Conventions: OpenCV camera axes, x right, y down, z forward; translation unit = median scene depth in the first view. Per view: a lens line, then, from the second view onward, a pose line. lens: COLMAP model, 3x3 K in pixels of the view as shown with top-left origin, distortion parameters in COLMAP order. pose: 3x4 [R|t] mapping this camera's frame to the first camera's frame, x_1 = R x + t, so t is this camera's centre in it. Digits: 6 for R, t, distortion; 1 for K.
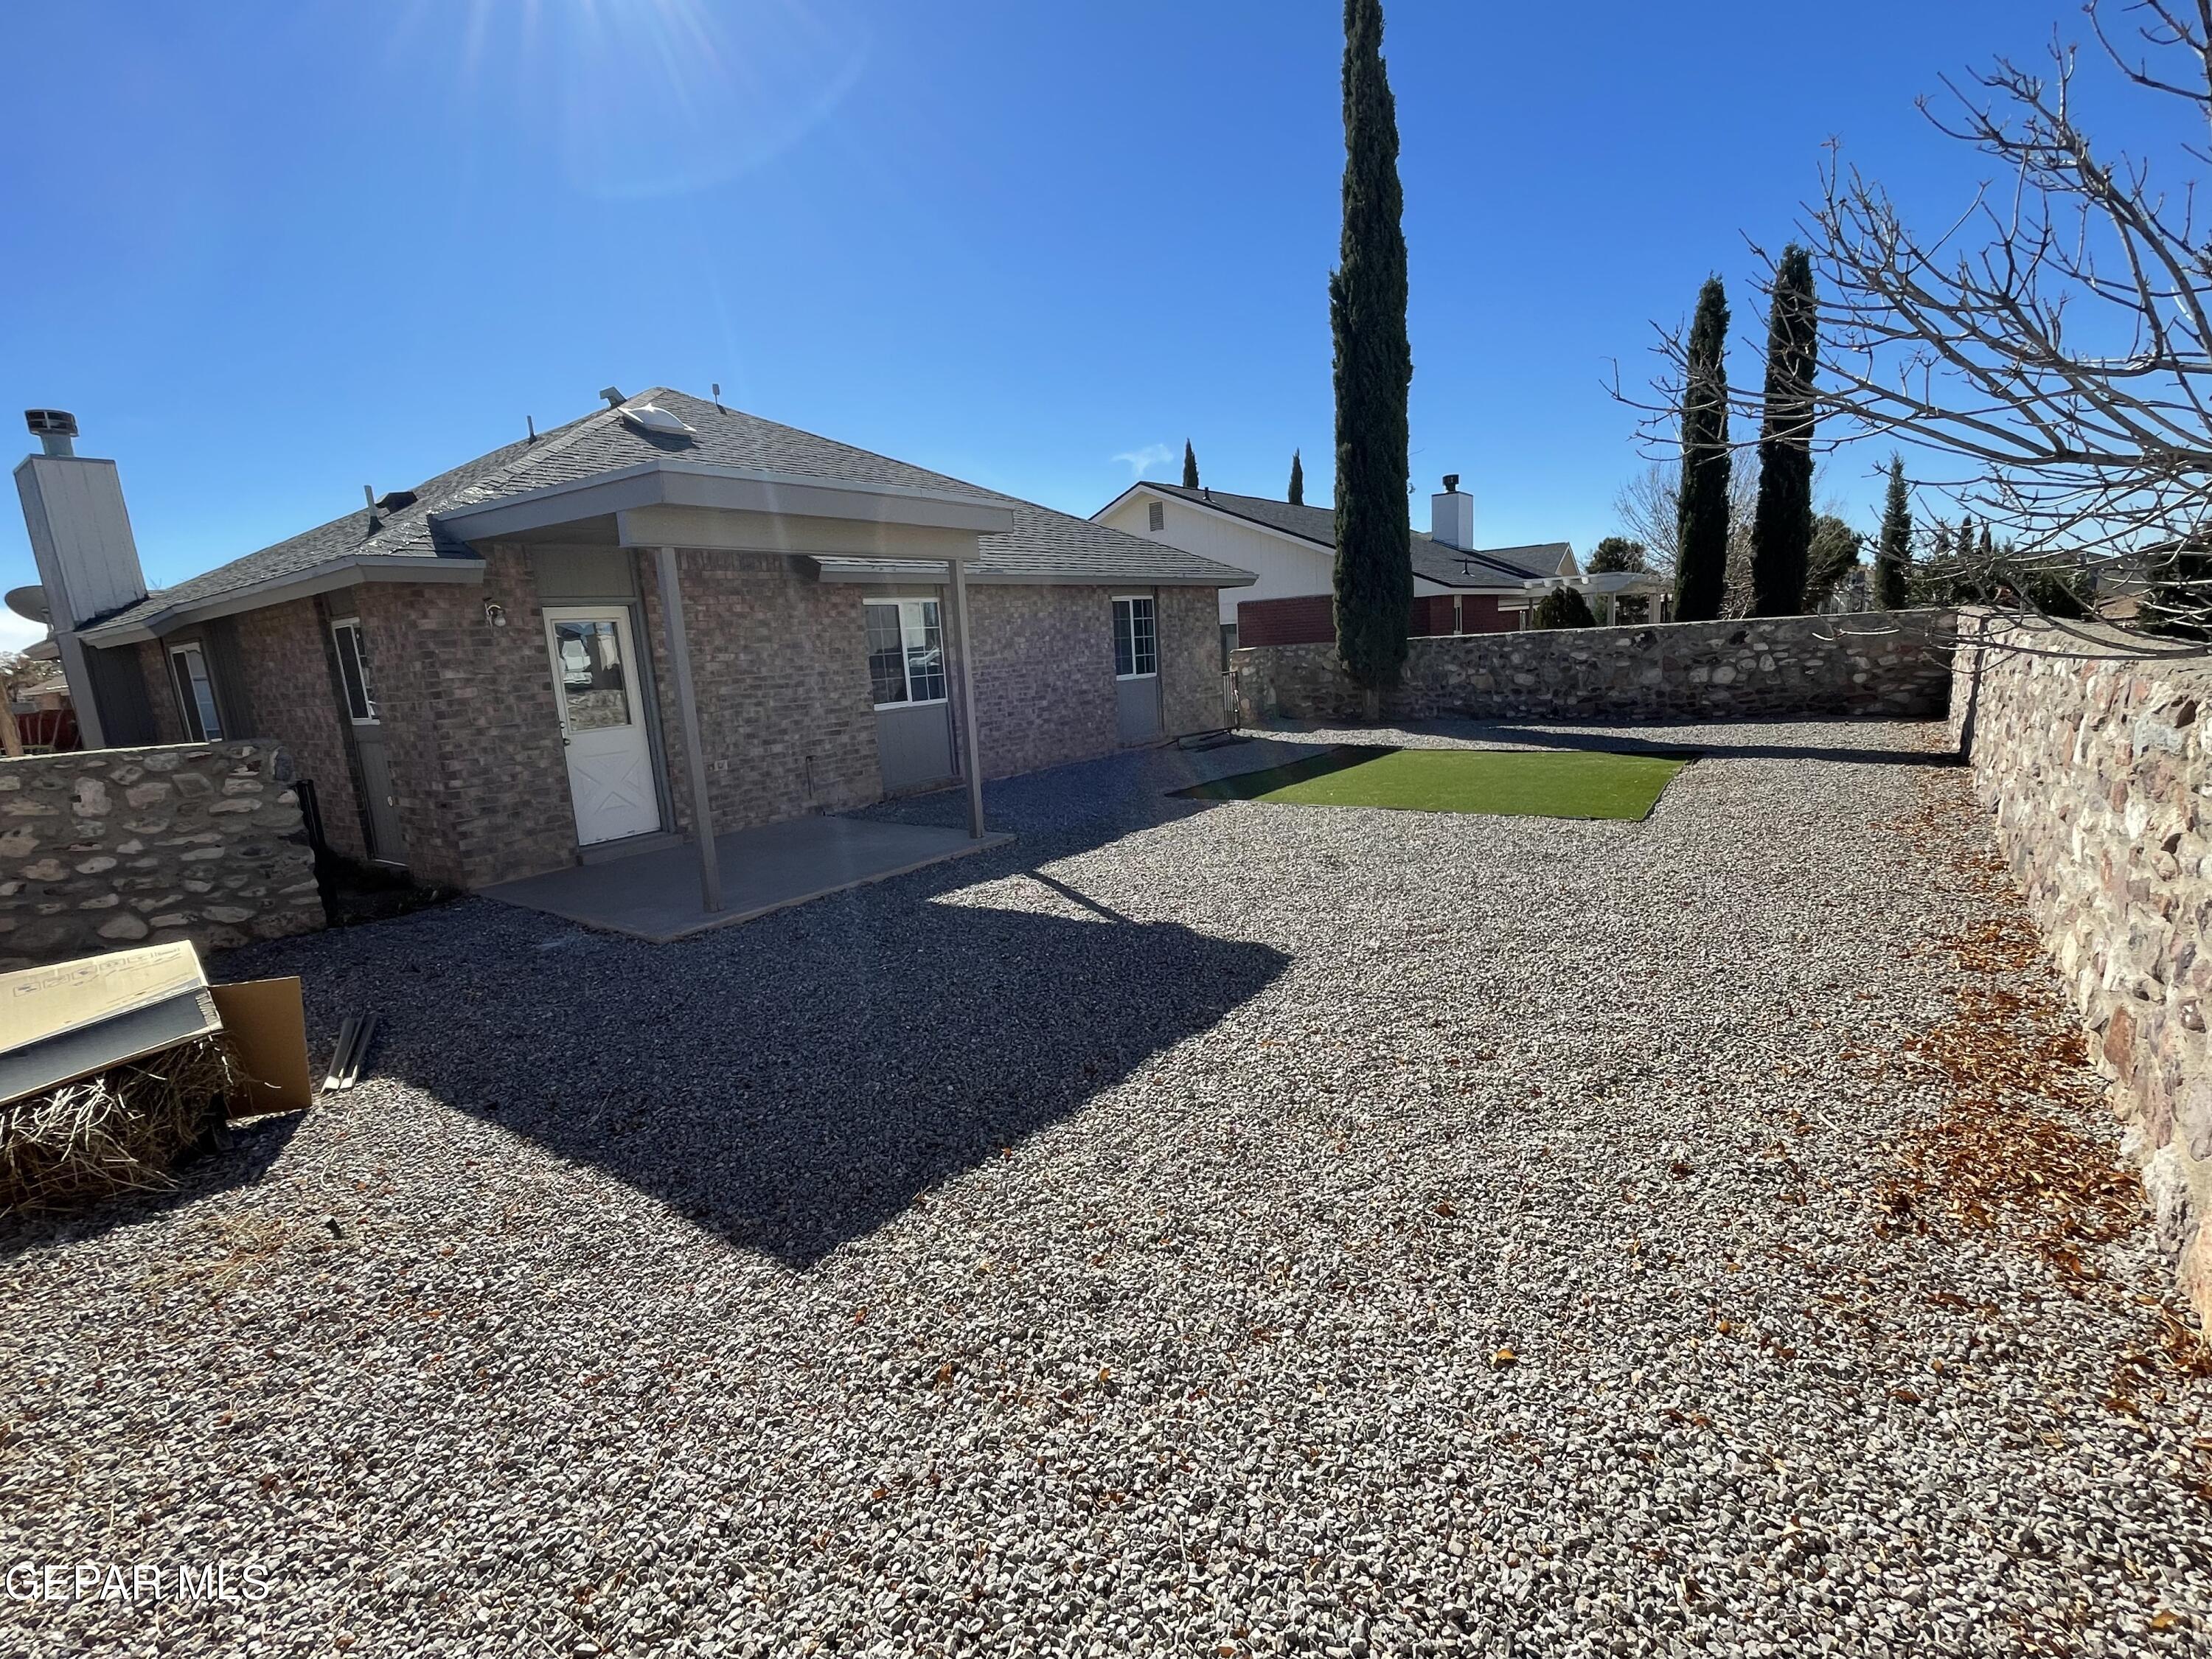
lens RADIAL K [[1004.3, 0, 1100.4], [0, 1004.3, 837.5], [0, 0, 1]] dist [-0.002910, 0.000656]
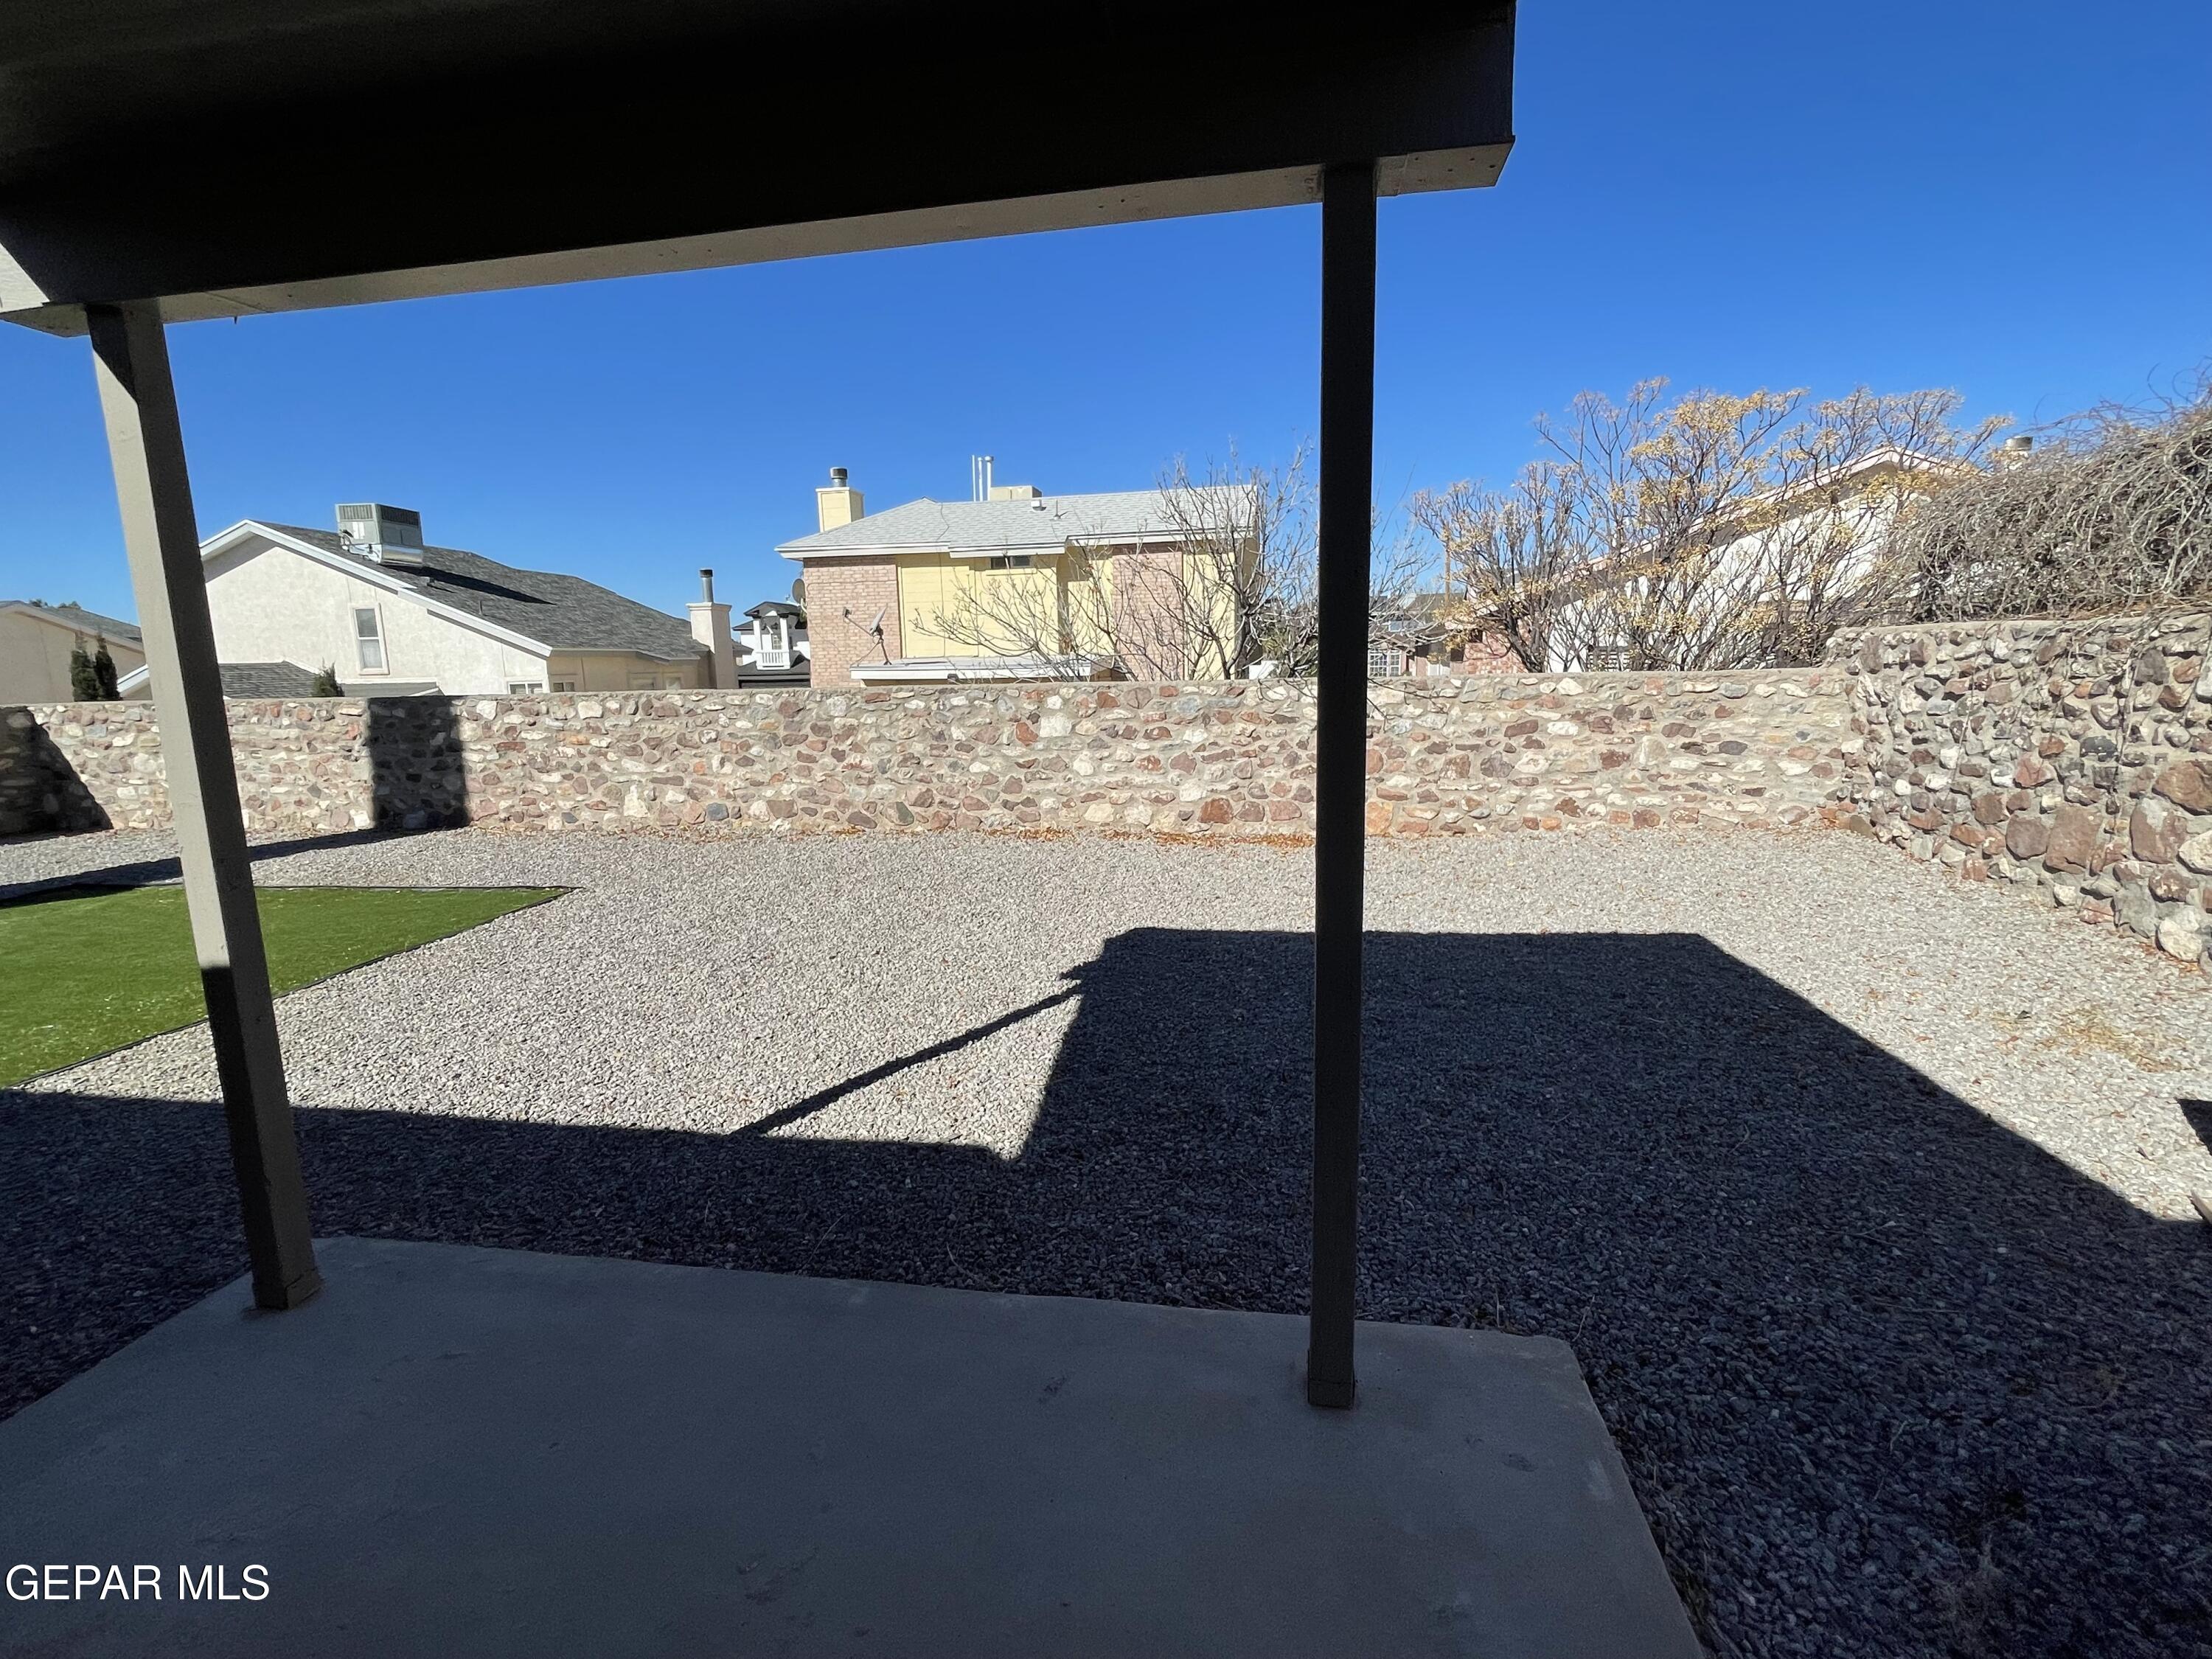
lens RADIAL K [[1004.3, 0, 1088.5], [0, 1004.3, 827.5], [0, 0, 1]] dist [-0.002910, 0.000656]
pose [[-0.444934, -0.077459, 0.892207, -0.310691], [0.224313, 0.954857, 0.194760, -0.089227], [-0.867016, 0.286789, -0.407473, 0.570070]]
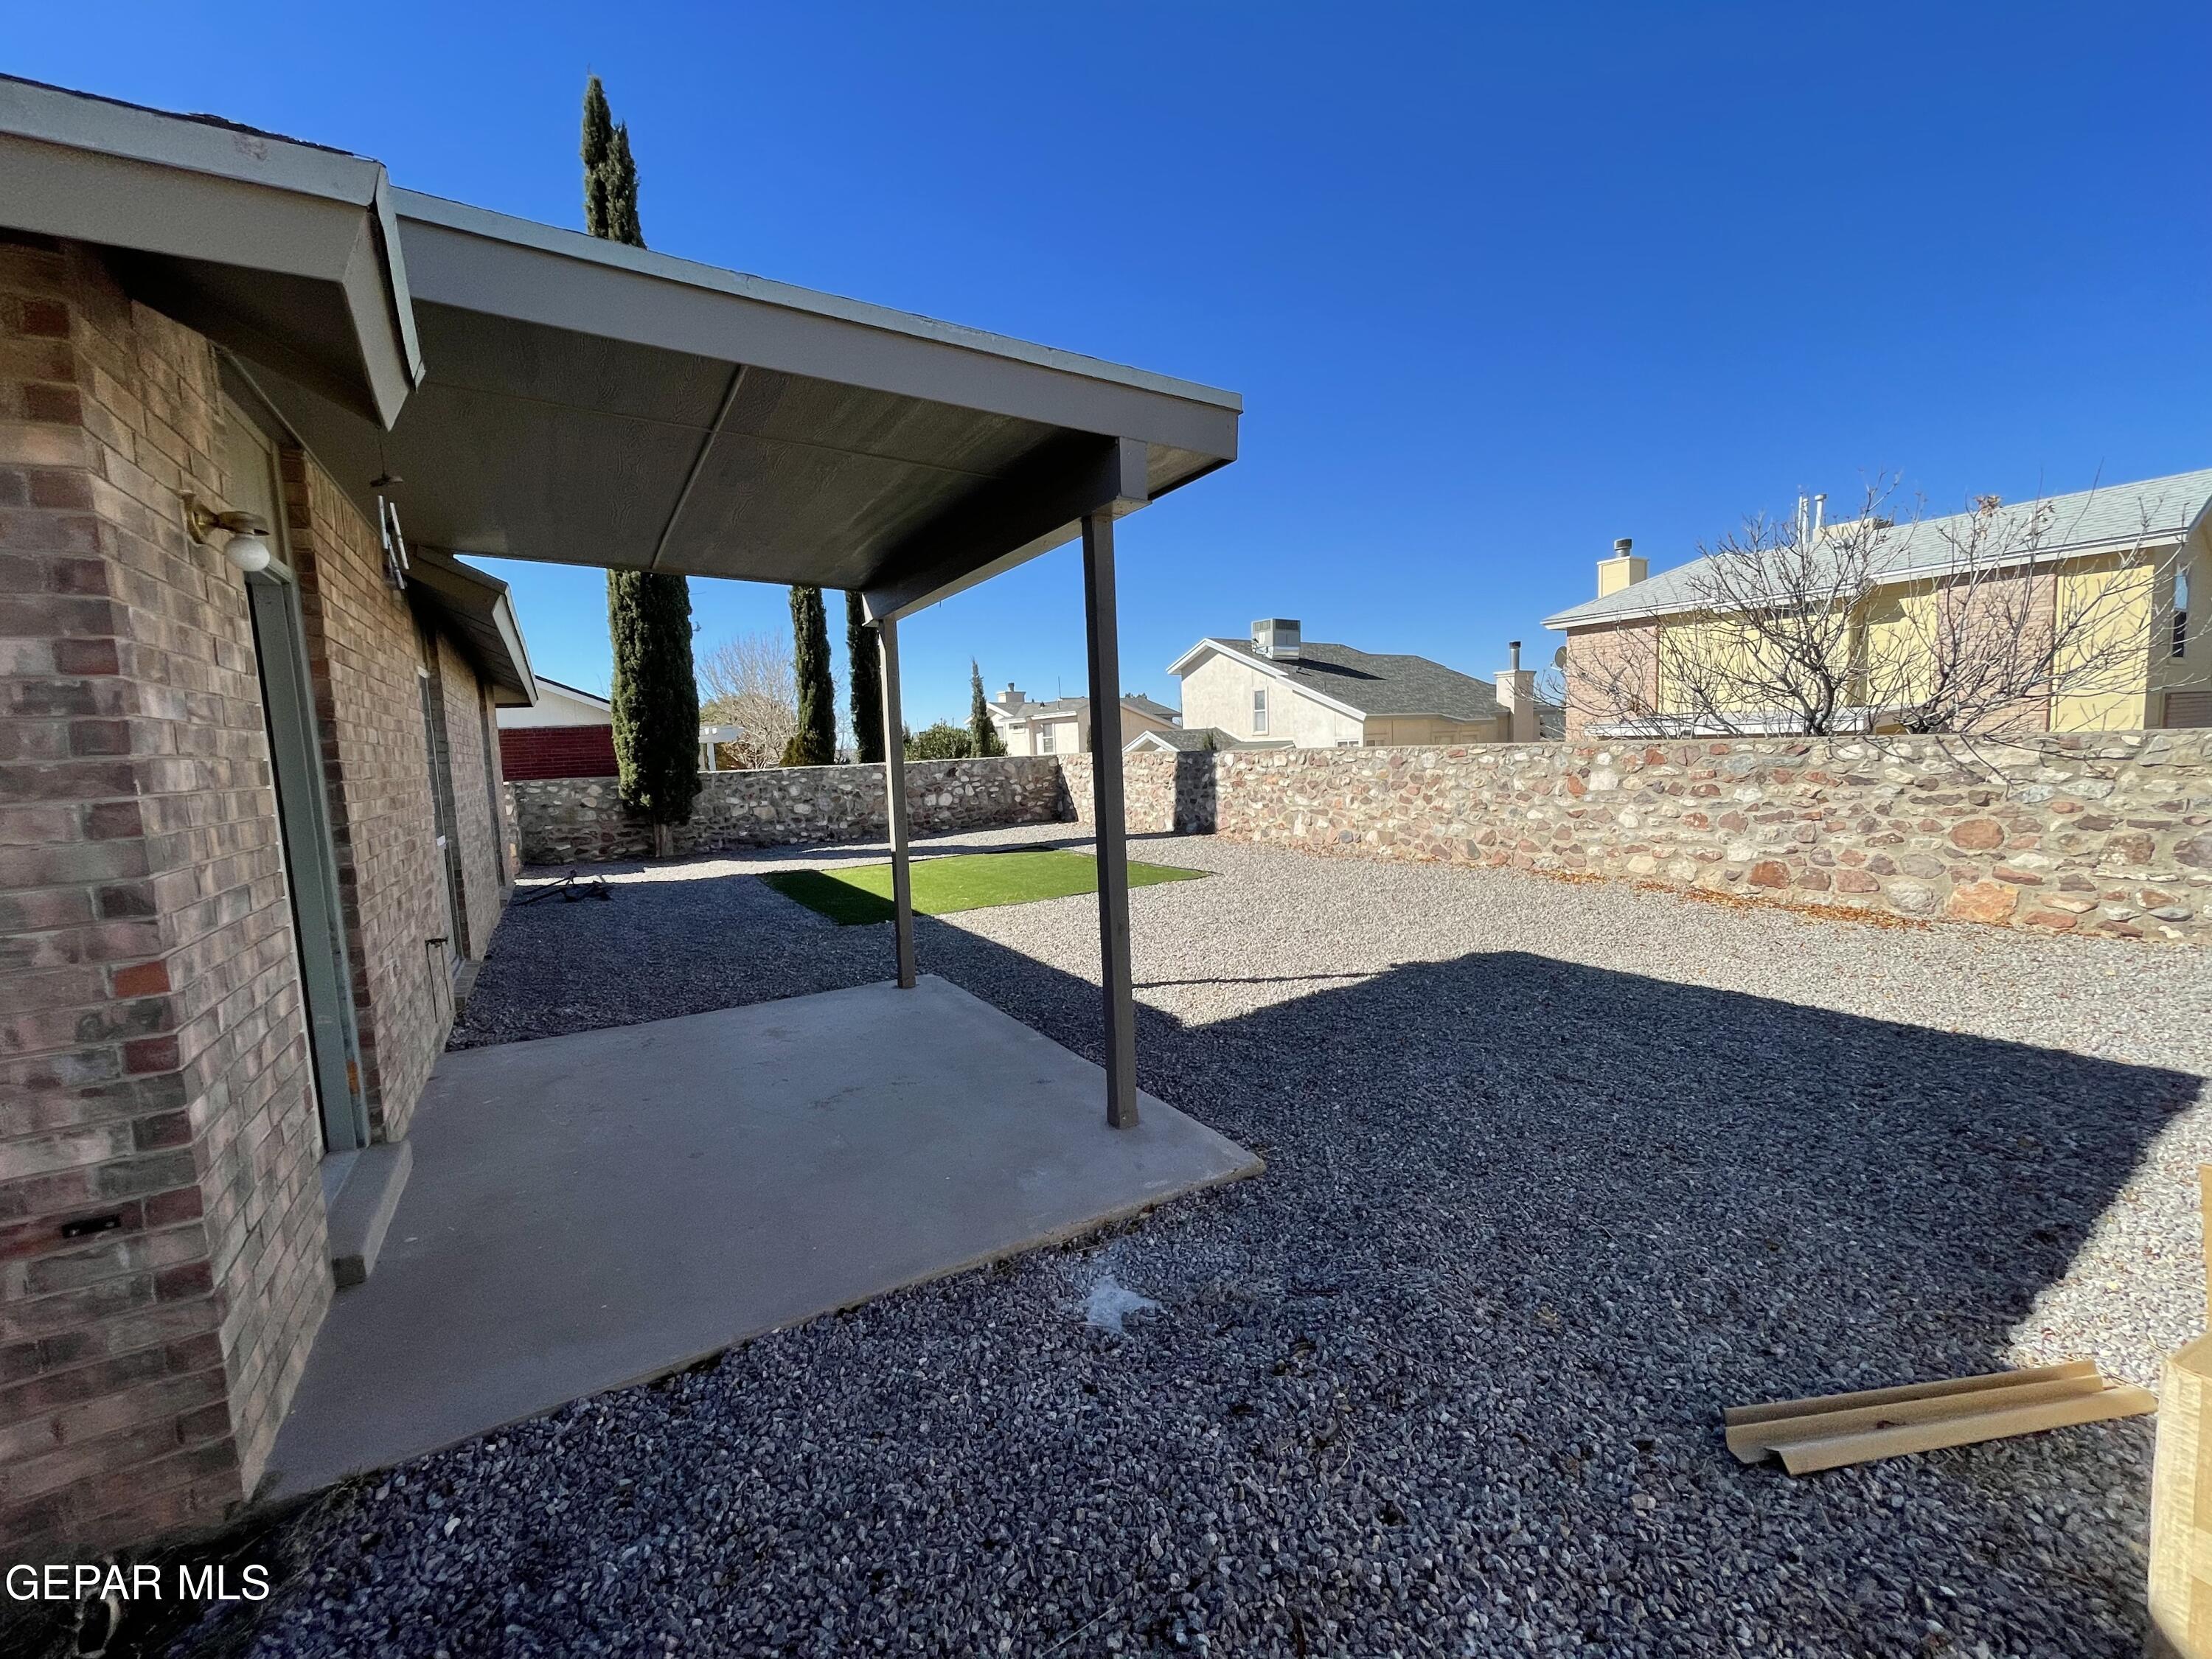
lens RADIAL K [[888.3, 0, 1090.3], [0, 888.3, 825.6], [0, 0, 1]] dist [-0.001293, -0.000113]
pose [[0.396999, -0.038696, 0.917003, -0.435375], [0.193095, 0.980271, -0.042232, -0.042293], [-0.897277, 0.193835, 0.396639, 0.385951]]
